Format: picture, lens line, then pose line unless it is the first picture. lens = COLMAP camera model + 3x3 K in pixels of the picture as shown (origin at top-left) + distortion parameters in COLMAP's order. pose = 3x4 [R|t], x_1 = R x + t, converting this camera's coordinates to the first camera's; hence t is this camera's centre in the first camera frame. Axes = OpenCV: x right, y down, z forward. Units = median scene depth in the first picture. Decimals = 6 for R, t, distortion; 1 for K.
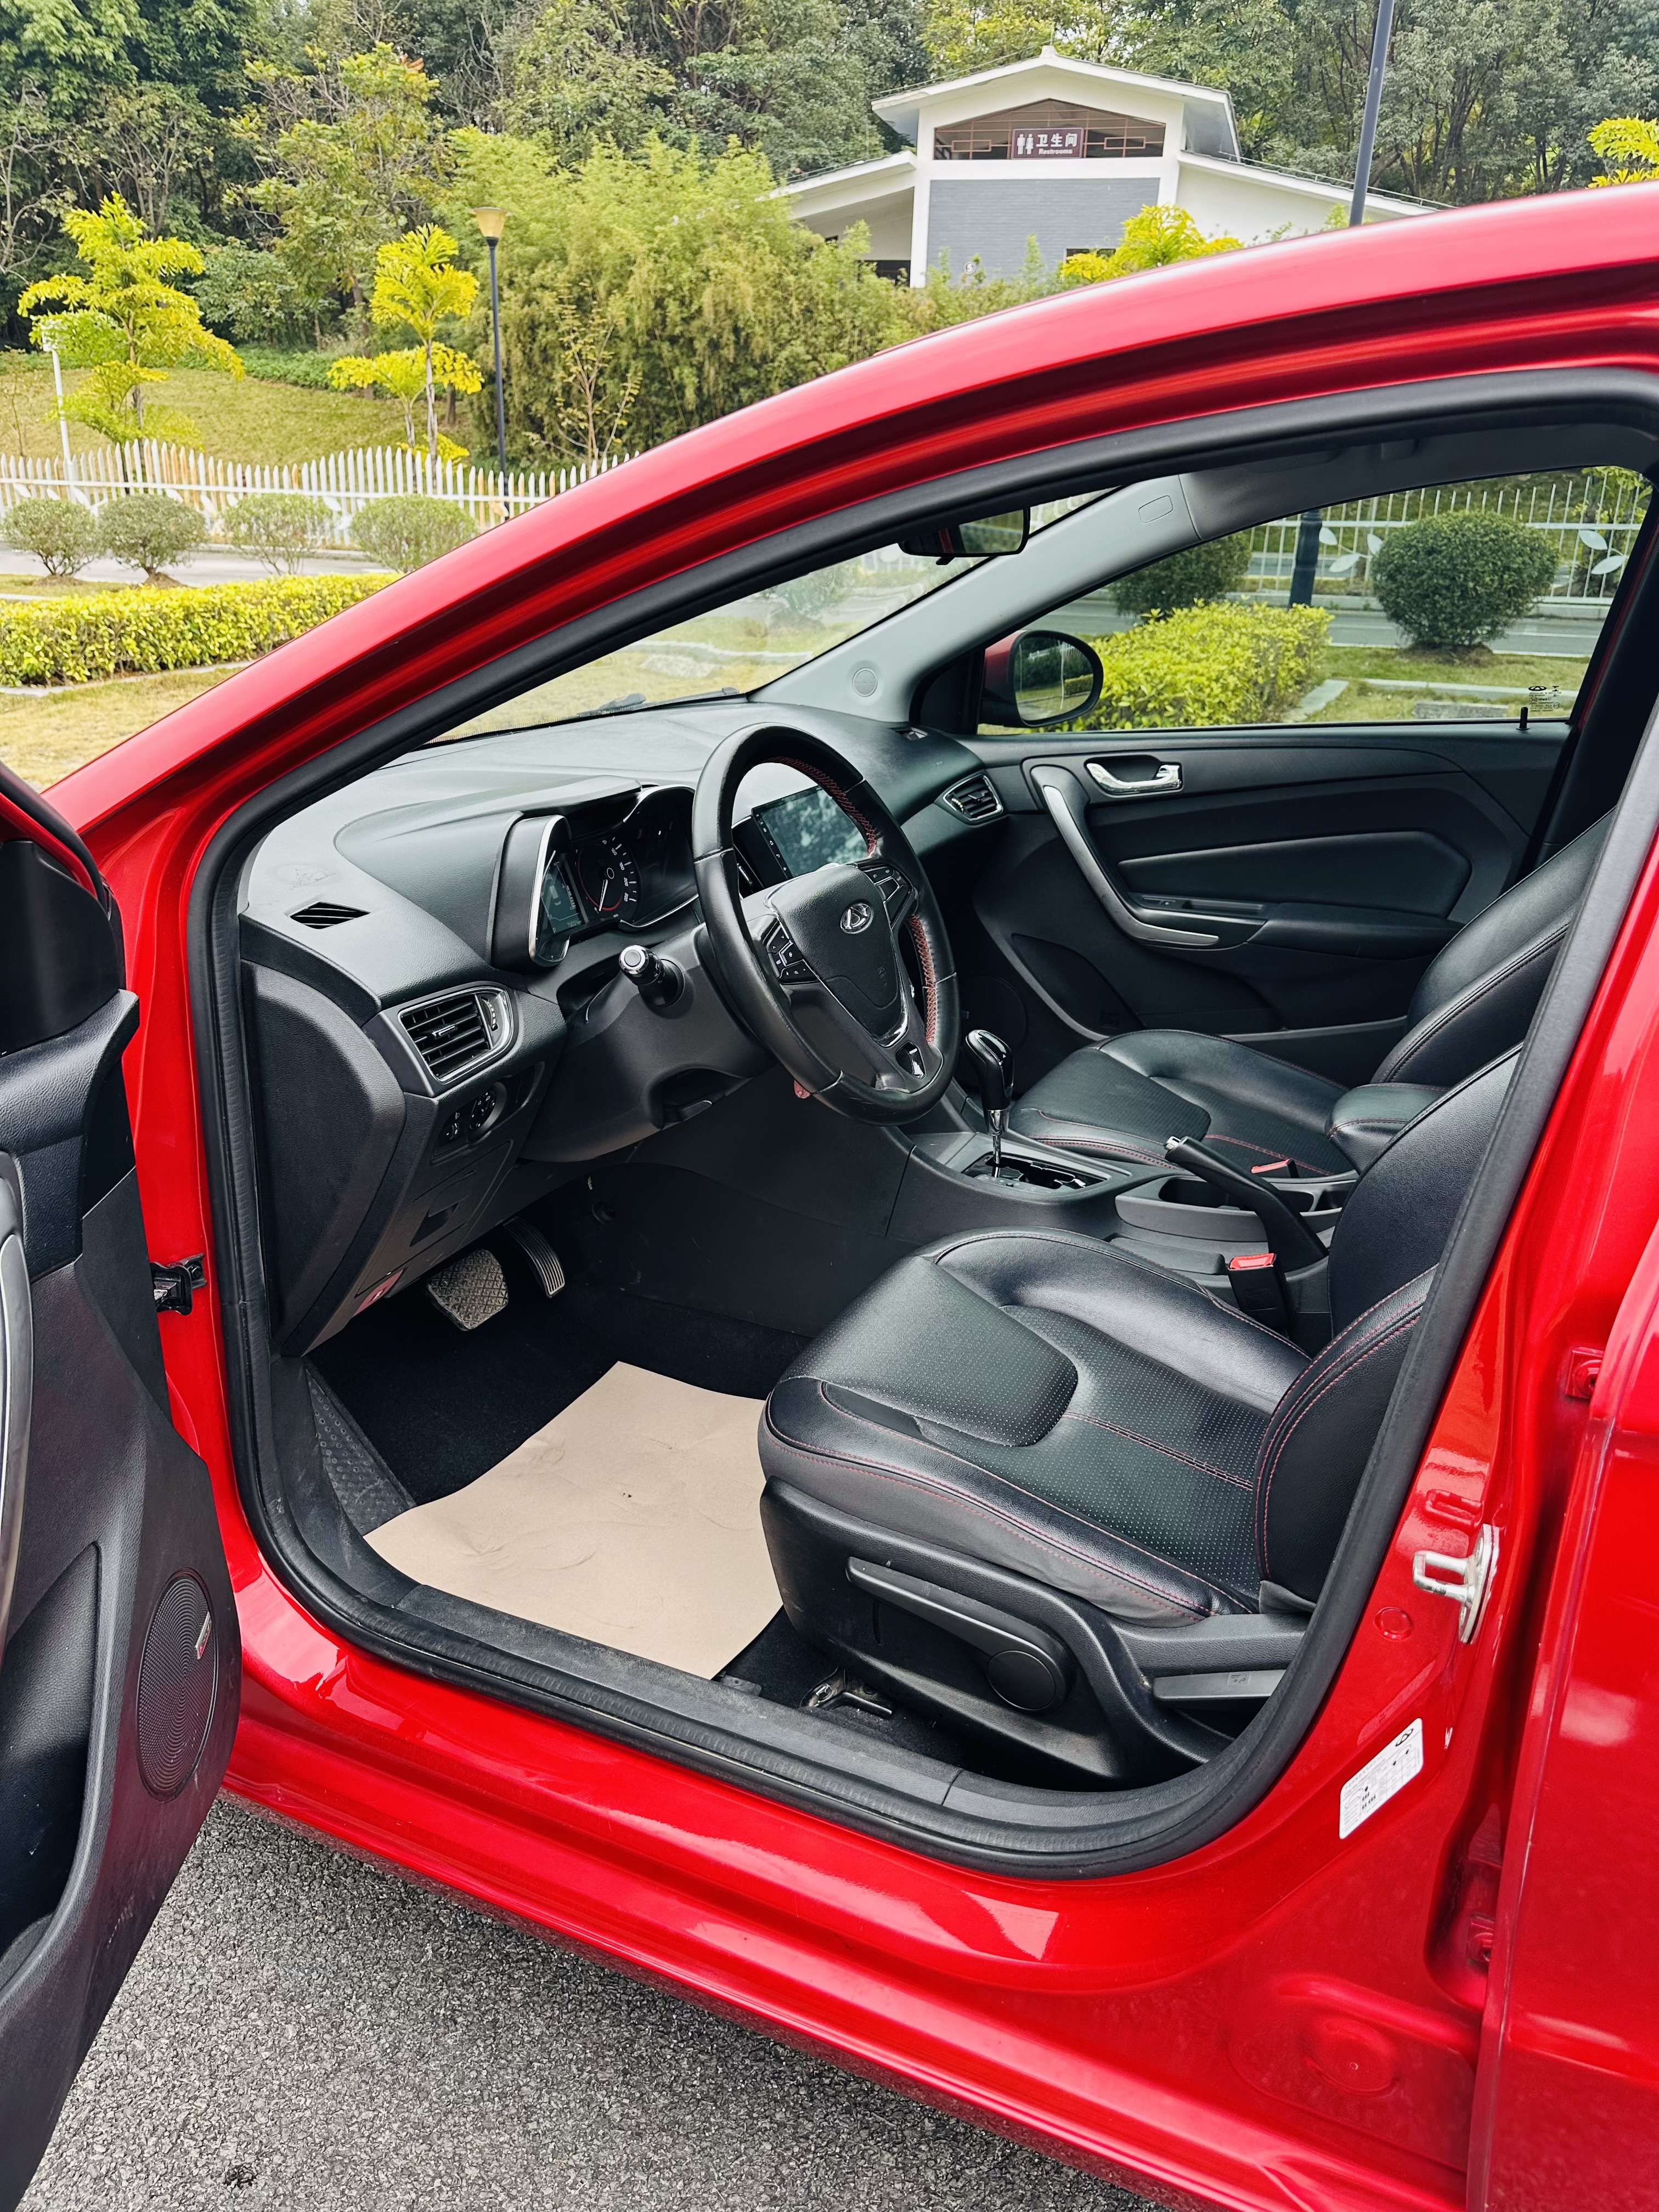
lens RADIAL K [[1575.5, 0, 811.3], [0, 1575.5, 1115.3], [0, 0, 1]] dist [0.007962, -0.014310]
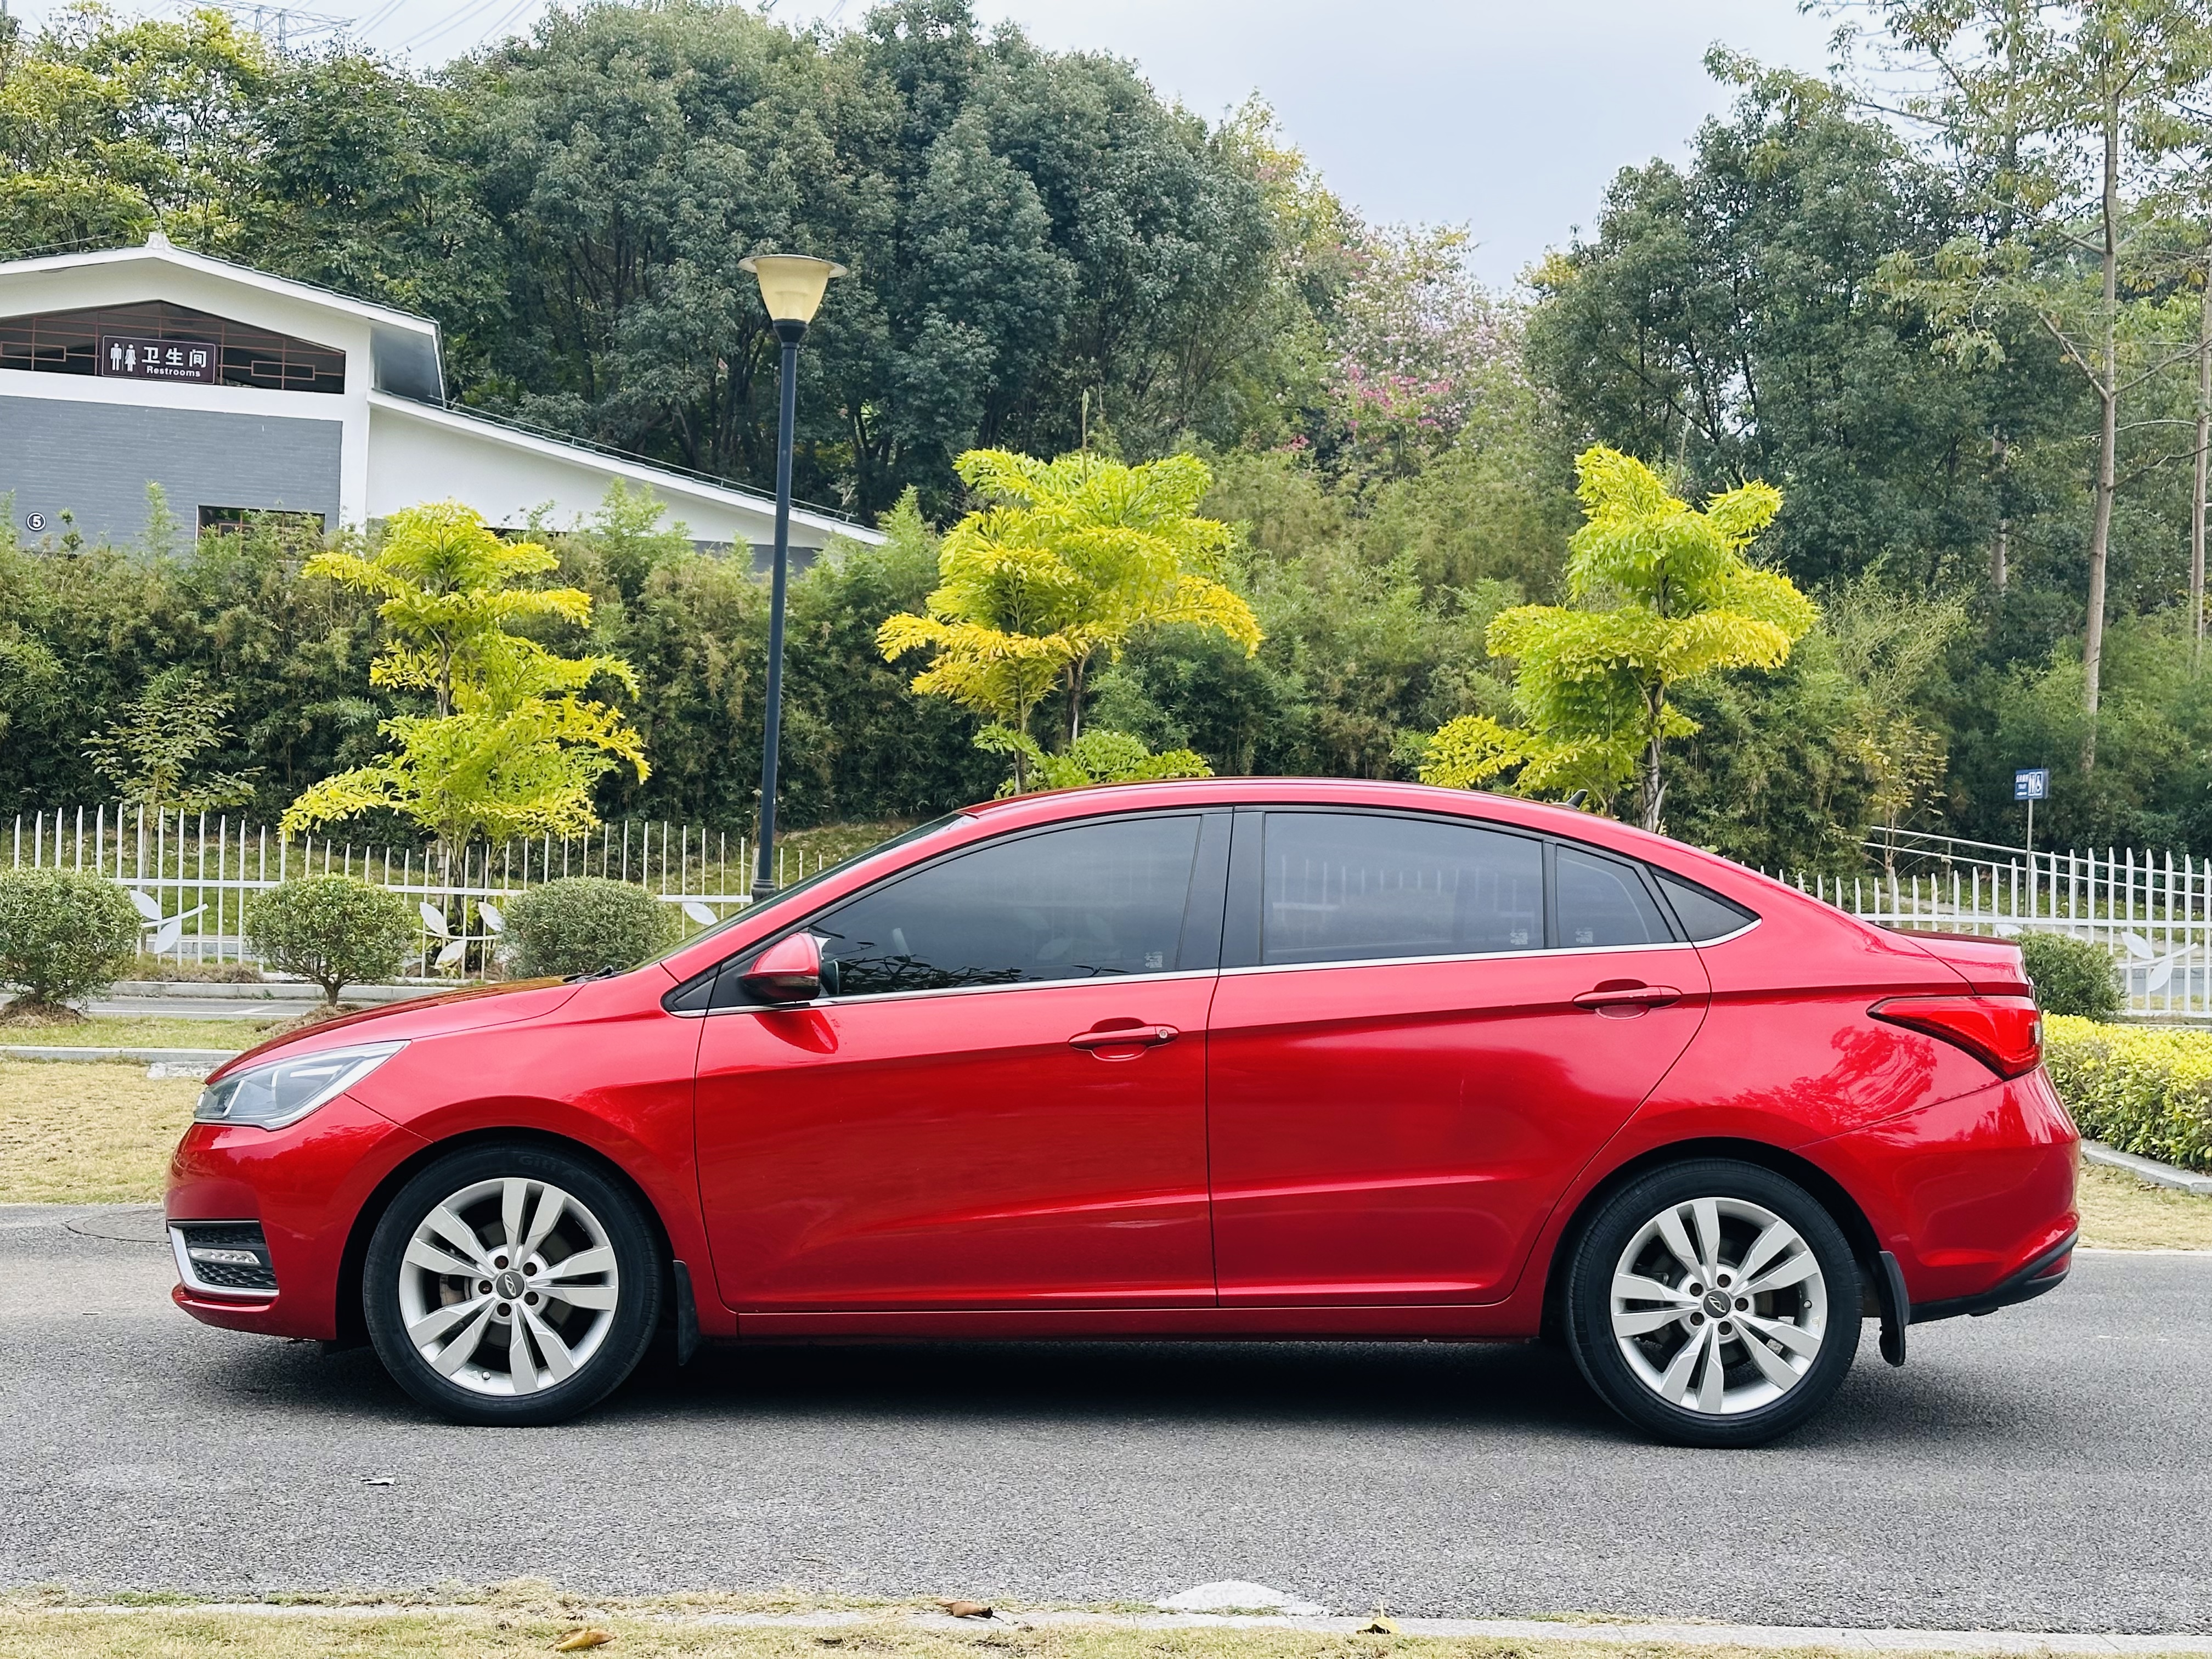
lens RADIAL K [[3110.1, 0, 1114.3], [0, 3110.1, 838.7], [0, 0, 1]] dist [0.128563, 0.000000]
pose [[0.886353, 0.011035, 0.462878, -0.098253], [0.163349, 0.927981, -0.334914, 0.065425], [-0.433238, 0.372463, 0.820717, -0.160321]]
